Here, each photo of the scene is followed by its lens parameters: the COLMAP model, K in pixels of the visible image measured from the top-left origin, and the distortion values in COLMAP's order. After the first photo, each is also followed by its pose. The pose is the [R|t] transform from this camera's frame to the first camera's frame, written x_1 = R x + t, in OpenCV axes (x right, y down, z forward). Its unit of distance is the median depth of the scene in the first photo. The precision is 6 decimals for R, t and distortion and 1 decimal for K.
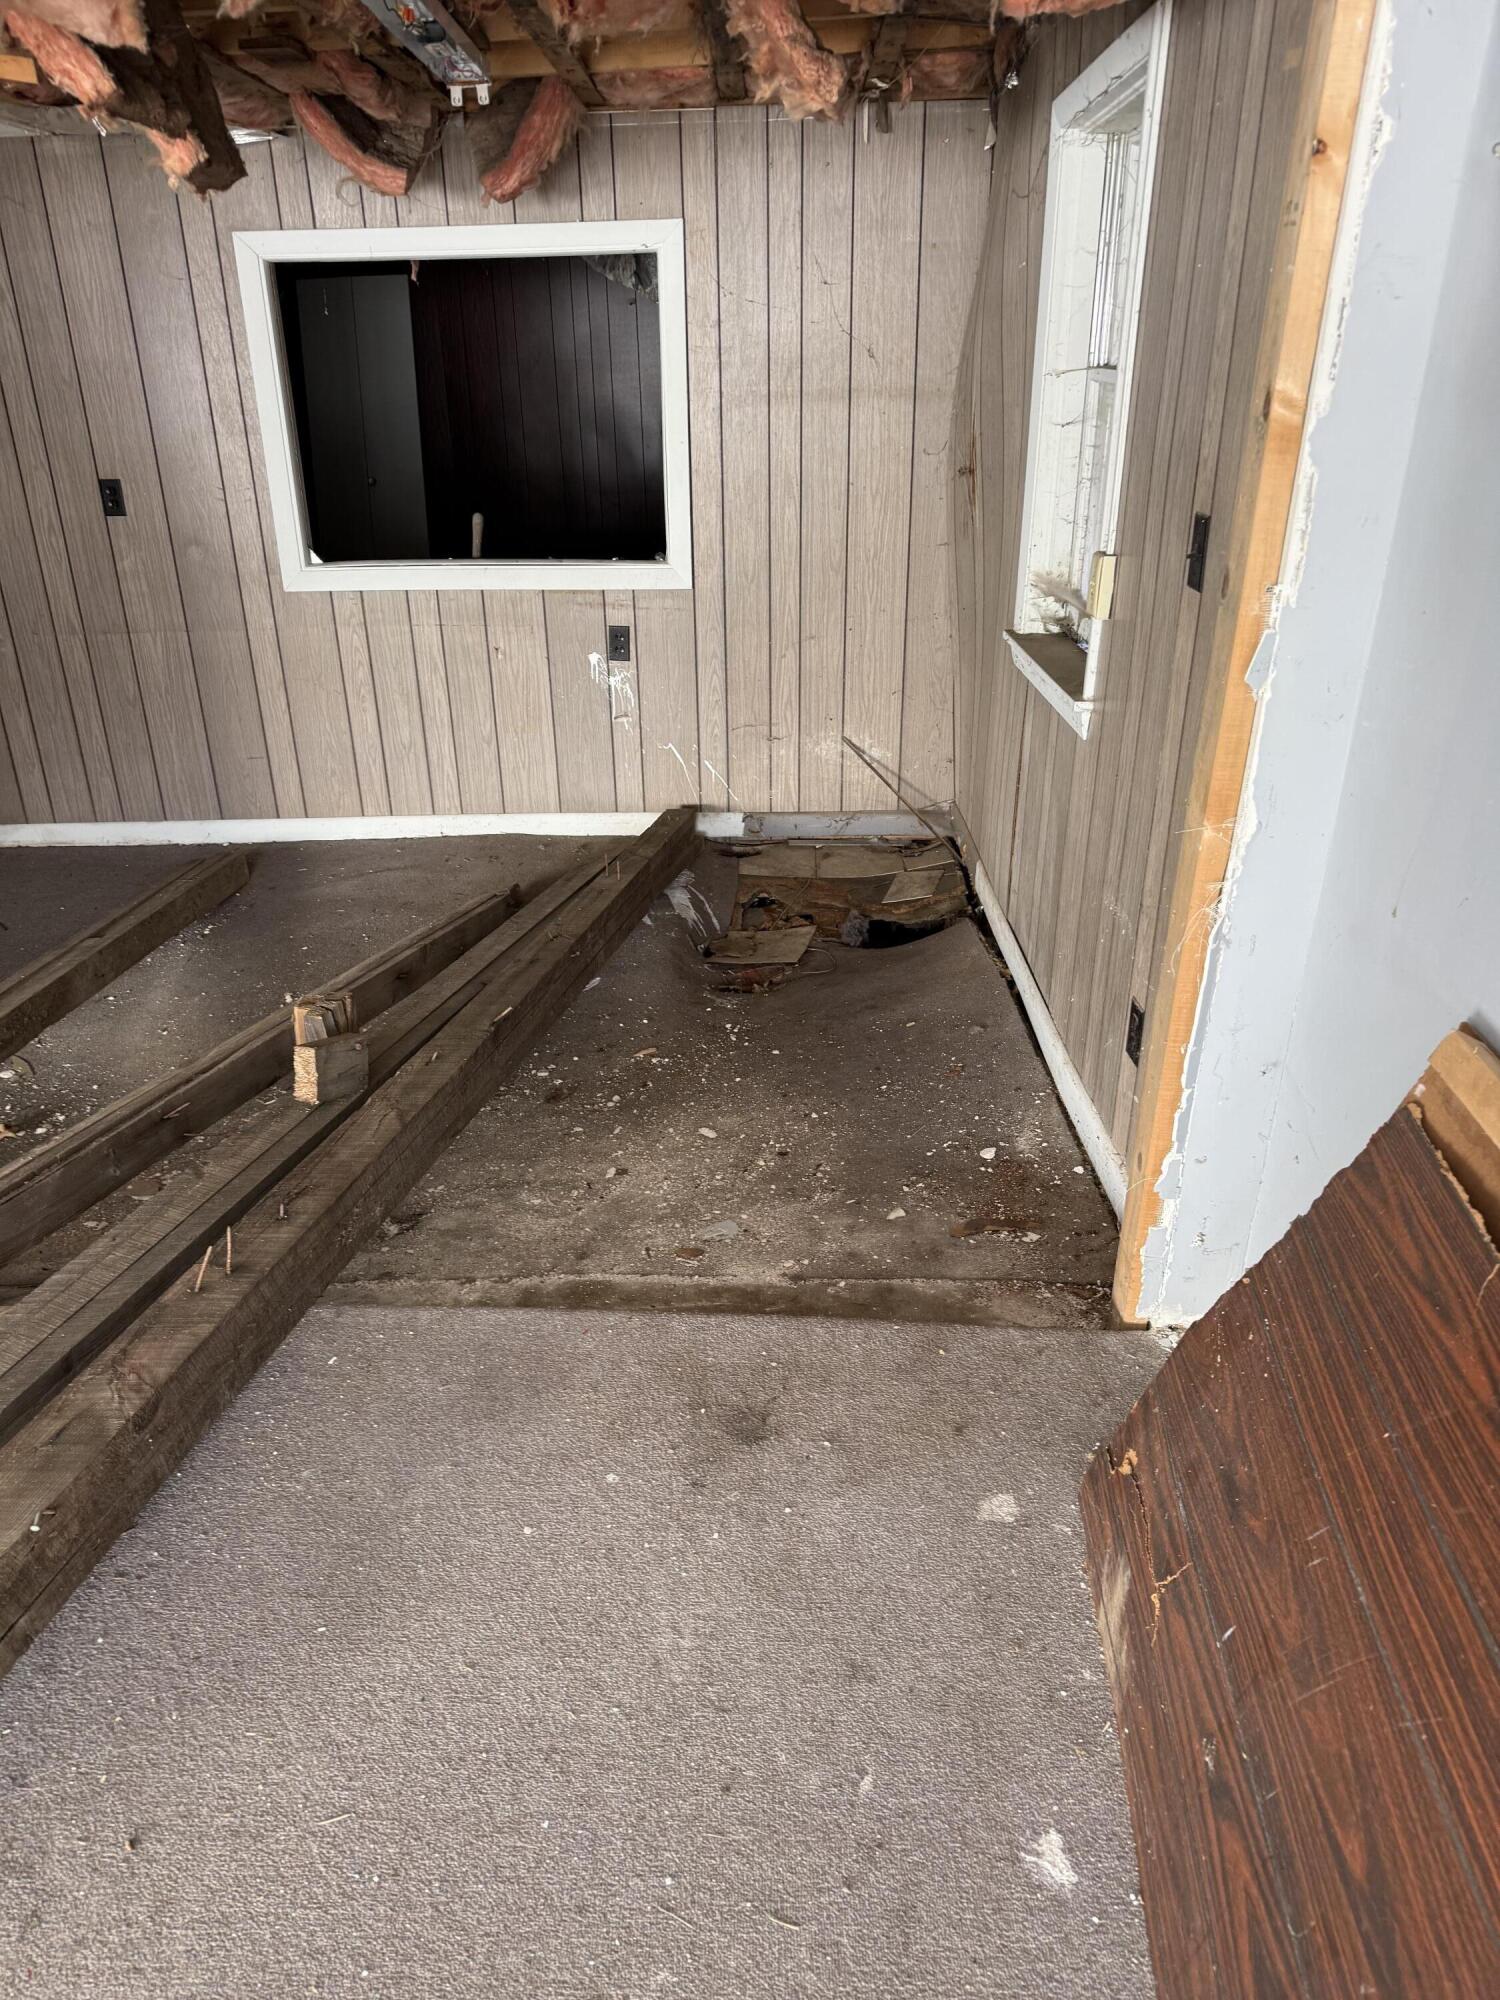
lens RADIAL K [[1420.8, 0, 748.1], [0, 1420.8, 1014.7], [0, 0, 1]] dist [0.069522, -0.084852]
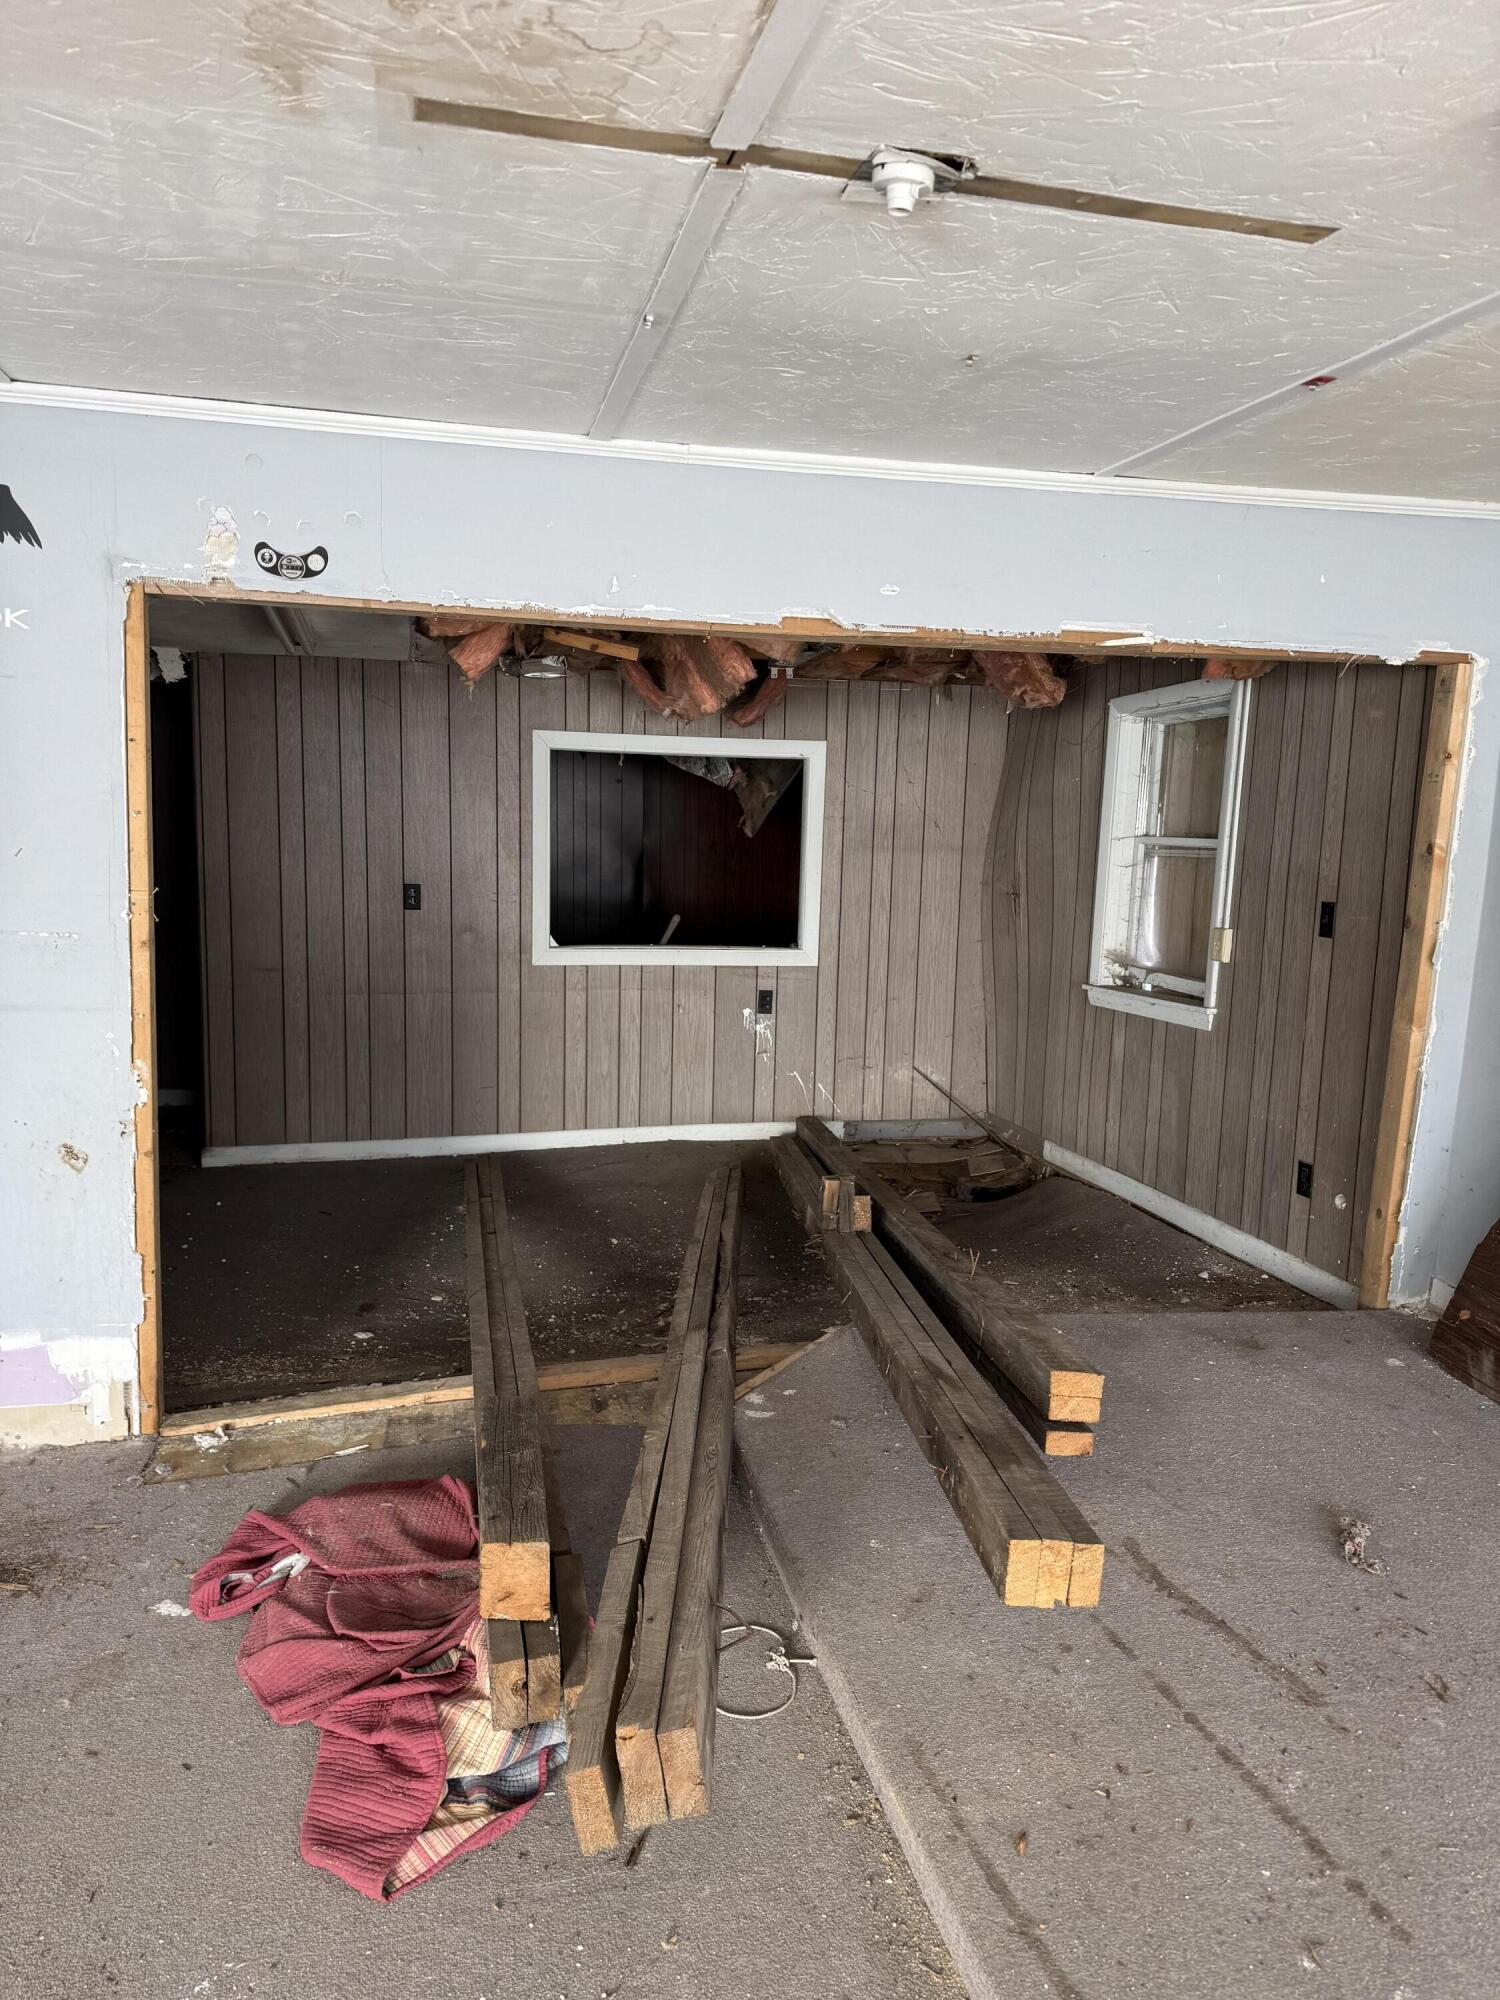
lens RADIAL K [[1420.8, 0, 766.6], [0, 1420.8, 1009.6], [0, 0, 1]] dist [0.069522, -0.084852]
pose [[0.962122, 0.007372, 0.272519, -0.476816], [0.074434, 0.954549, -0.288611, 0.154258], [-0.262260, 0.297964, 0.917844, -0.290779]]
